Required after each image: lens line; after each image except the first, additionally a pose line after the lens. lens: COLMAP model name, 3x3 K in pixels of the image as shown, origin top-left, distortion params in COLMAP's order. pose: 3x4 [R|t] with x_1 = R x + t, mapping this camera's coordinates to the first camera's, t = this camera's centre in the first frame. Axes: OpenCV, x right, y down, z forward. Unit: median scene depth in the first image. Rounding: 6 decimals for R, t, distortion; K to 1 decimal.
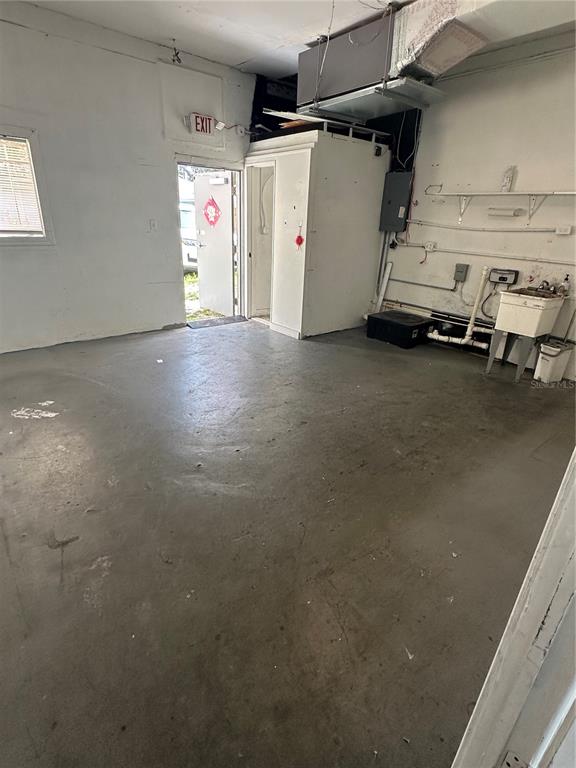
lens RADIAL K [[391.8, 0, 291.3], [0, 391.8, 385.3], [0, 0, 1]] dist [-0.002136, -0.000830]
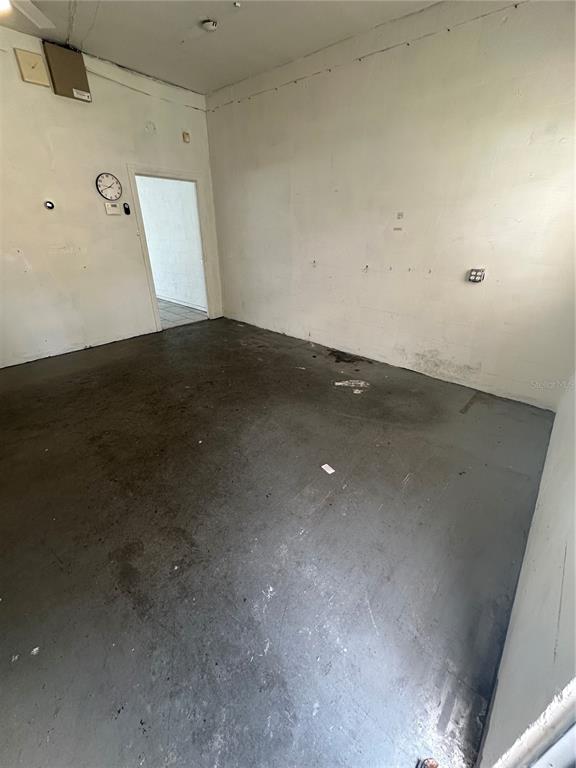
lens RADIAL K [[311.8, 0, 287.1], [0, 311.8, 382.9], [0, 0, 1]] dist [-0.000427, 0.000557]
pose [[-0.989682, 0.015736, -0.142412, -0.178647], [-0.098898, 0.644164, 0.758467, -0.496301], [0.103672, 0.764726, -0.635961, 1.109709]]
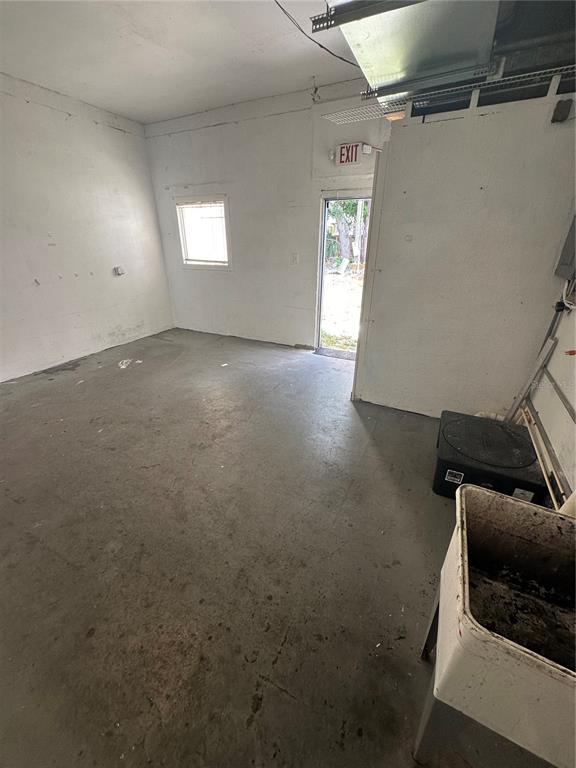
lens RADIAL K [[311.8, 0, 287.1], [0, 311.8, 382.9], [0, 0, 1]] dist [-0.000427, 0.000557]
pose [[0.386058, 0.352723, -0.852377, 0.576291], [-0.350367, 0.910835, 0.218225, -0.276158], [0.853348, 0.214397, 0.475218, 0.642922]]
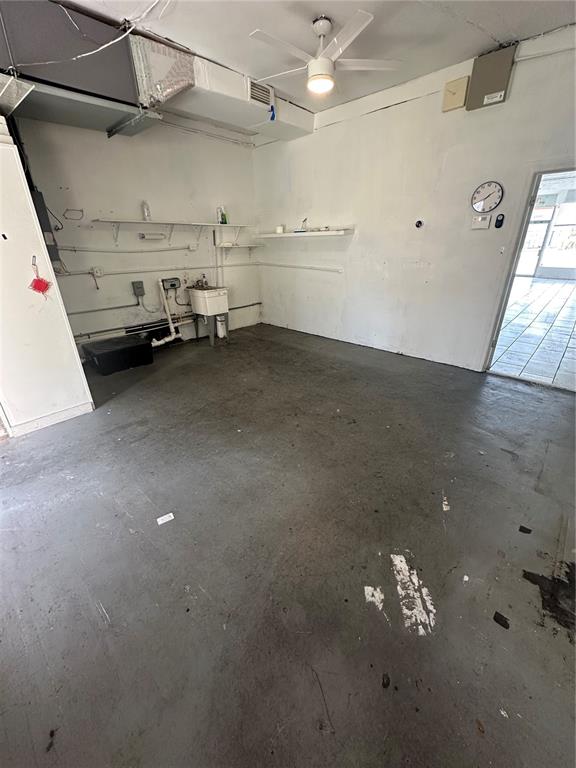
lens RADIAL K [[311.8, 0, 287.1], [0, 311.8, 382.9], [0, 0, 1]] dist [-0.000427, 0.000557]
pose [[-0.118457, -0.443433, 0.888445, -0.610819], [0.399996, 0.797627, 0.451436, -0.320695], [-0.908830, 0.408850, 0.082887, 0.661078]]
